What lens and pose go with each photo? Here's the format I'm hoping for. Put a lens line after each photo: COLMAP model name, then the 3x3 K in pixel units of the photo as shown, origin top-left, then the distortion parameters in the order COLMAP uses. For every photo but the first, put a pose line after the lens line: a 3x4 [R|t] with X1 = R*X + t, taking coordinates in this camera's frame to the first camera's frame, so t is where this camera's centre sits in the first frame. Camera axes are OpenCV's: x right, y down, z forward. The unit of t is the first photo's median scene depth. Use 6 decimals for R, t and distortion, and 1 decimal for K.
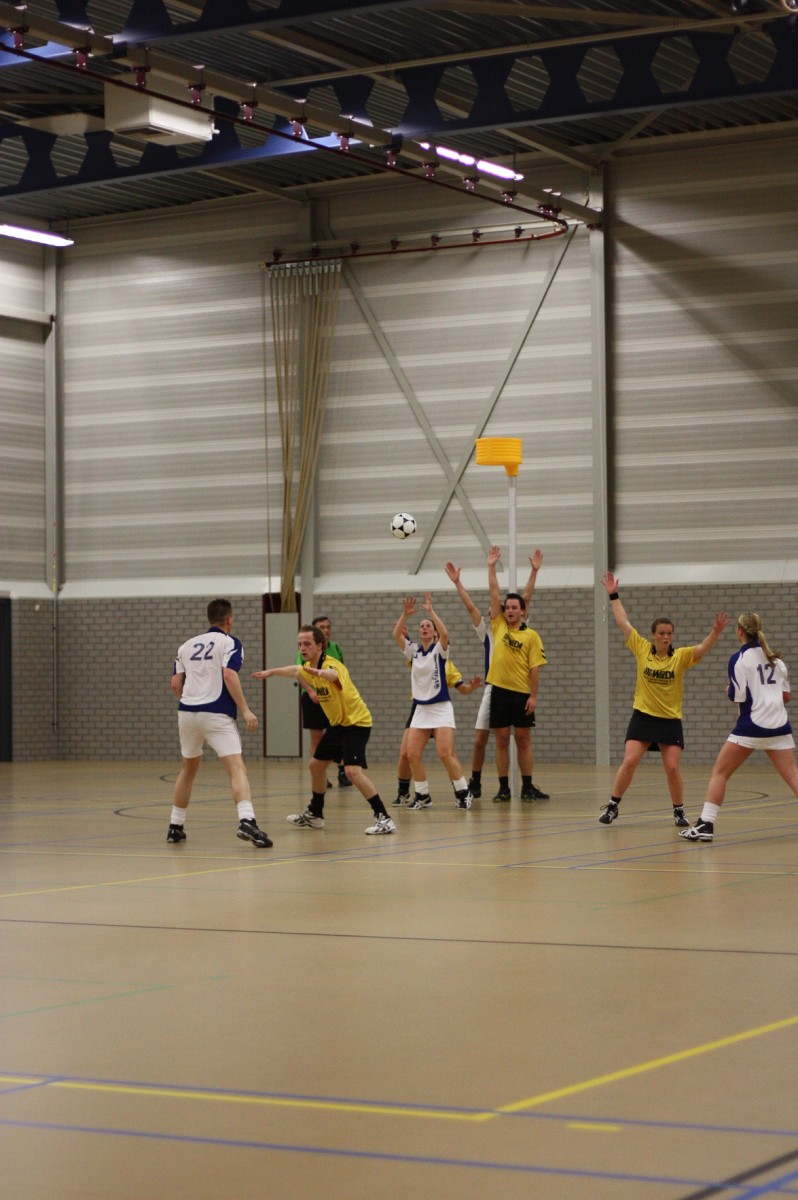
lens RADIAL K [[2834.0, 0, 397.9], [0, 2834.0, 601.0], [0, 0, 1]] dist [-0.113905, 0.000000]
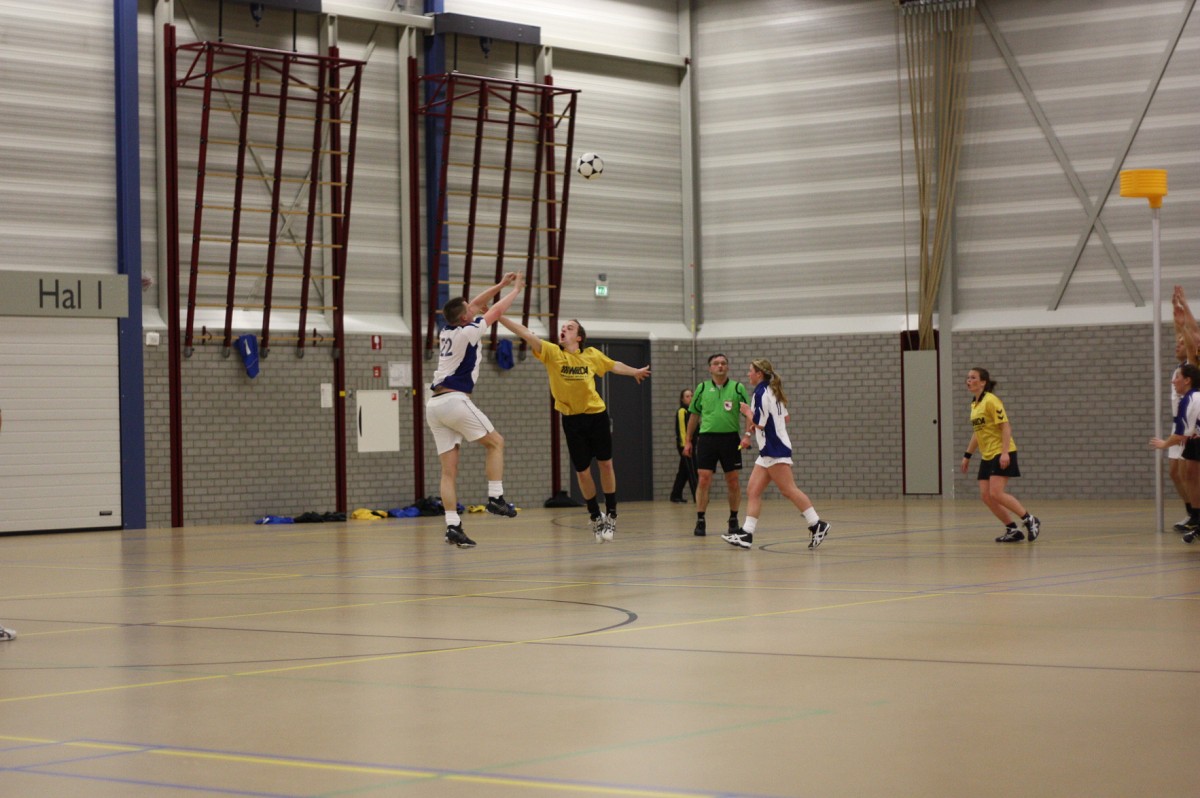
lens RADIAL K [[2834.0, 0, 603.5], [0, 2834.0, 402.8], [0, 0, 1]] dist [-0.113905, 0.000000]
pose [[0.987309, -0.010094, -0.158492, 0.237625], [0.013625, 0.999682, 0.021204, 0.001004], [0.158227, -0.023094, 0.987133, -0.134244]]
